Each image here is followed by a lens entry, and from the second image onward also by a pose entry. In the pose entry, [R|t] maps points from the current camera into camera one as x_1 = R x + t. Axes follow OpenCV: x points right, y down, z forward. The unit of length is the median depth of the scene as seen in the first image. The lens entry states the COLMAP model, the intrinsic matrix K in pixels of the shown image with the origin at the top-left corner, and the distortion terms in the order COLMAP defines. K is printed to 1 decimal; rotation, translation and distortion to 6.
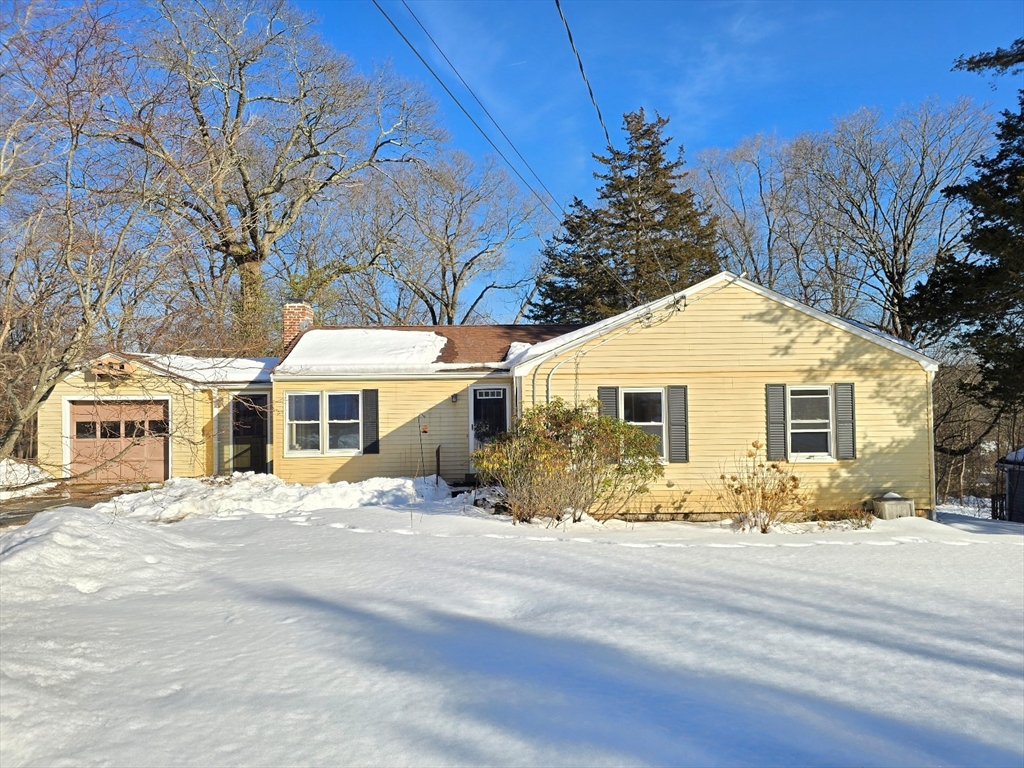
lens RADIAL K [[684.7, 0, 508.1], [0, 684.7, 385.0], [0, 0, 1]] dist [0.059535, -0.059610]
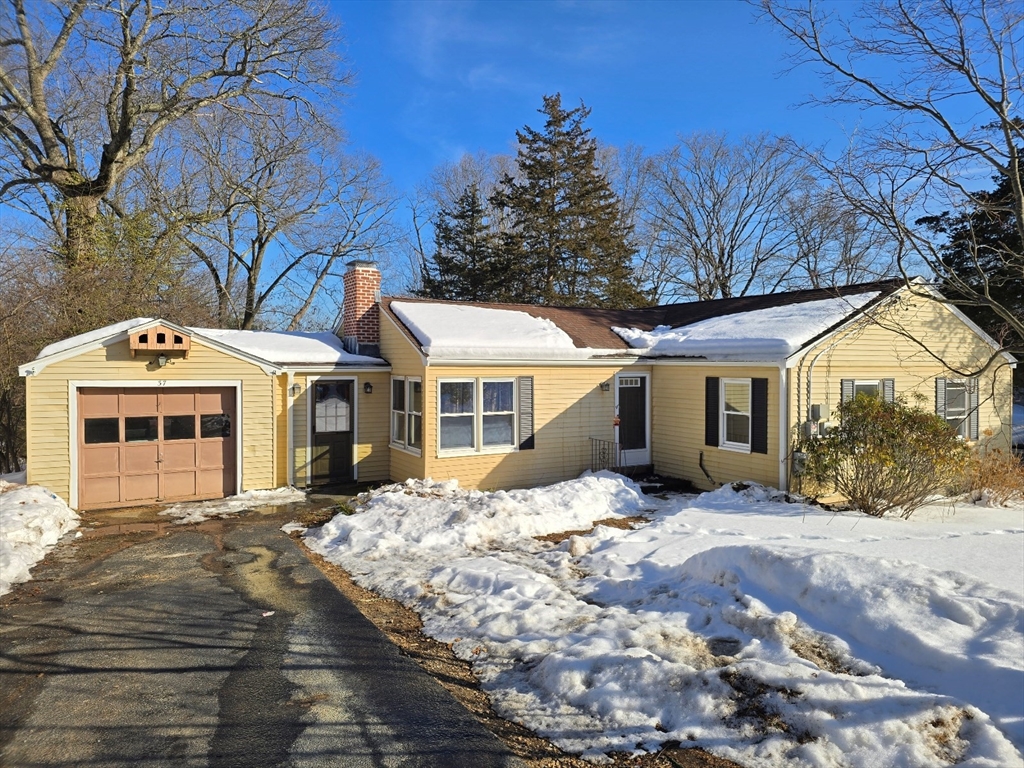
lens RADIAL K [[759.7, 0, 512.0], [0, 759.7, 384.0], [0, 0, 1]] dist [0.006242, 0.000925]
pose [[0.831113, 0.008364, 0.556041, -0.753918], [-0.017752, 0.999776, 0.011495, 0.005330], [-0.555821, -0.019425, 0.831075, 0.200325]]
